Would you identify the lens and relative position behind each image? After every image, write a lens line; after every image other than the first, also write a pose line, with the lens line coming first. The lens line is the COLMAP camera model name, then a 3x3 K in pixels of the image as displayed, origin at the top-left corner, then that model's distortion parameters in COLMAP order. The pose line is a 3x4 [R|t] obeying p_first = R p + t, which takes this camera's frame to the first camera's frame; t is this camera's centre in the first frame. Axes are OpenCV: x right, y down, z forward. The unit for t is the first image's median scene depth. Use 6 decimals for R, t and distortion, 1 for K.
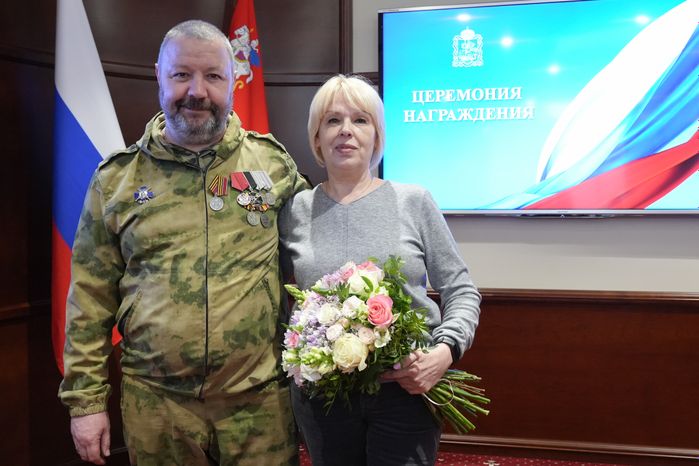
lens RADIAL K [[742.1, 0, 341.2], [0, 742.1, 233.2], [0, 0, 1]] dist [-0.044635, 0.025091]
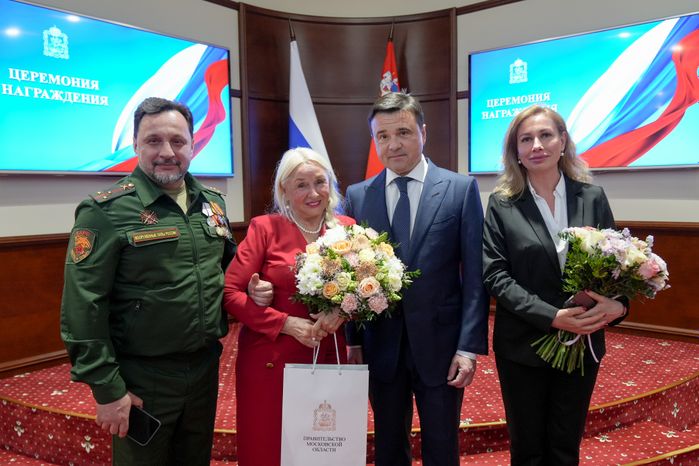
lens RADIAL K [[571.5, 0, 365.5], [0, 571.5, 225.2], [0, 0, 1]] dist [0.000368, 0.002085]
pose [[0.905590, 0.017492, -0.423793, 0.413804], [-0.007254, 0.999642, 0.025761, 0.061045], [0.424092, -0.020255, 0.905393, -0.300498]]
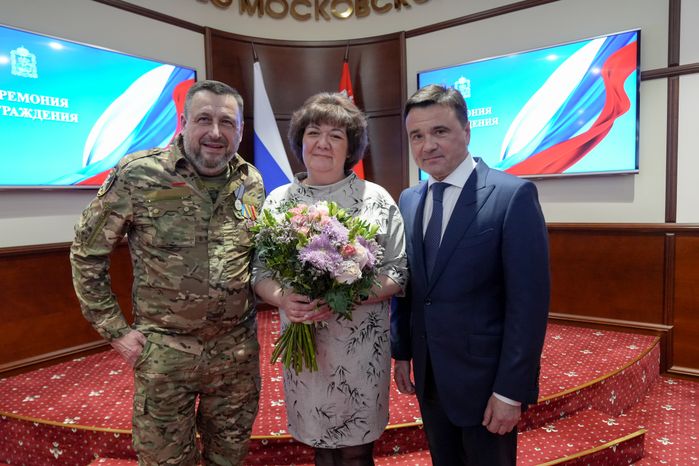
lens RADIAL K [[486.8, 0, 349.5], [0, 486.8, 233.0], [0, 0, 1]] dist [-0.007748, -0.000100]
pose [[0.920630, 0.004043, -0.390415, 0.387972], [0.010716, 0.999308, 0.035619, 0.057763], [0.390289, -0.036976, 0.919949, -0.210844]]
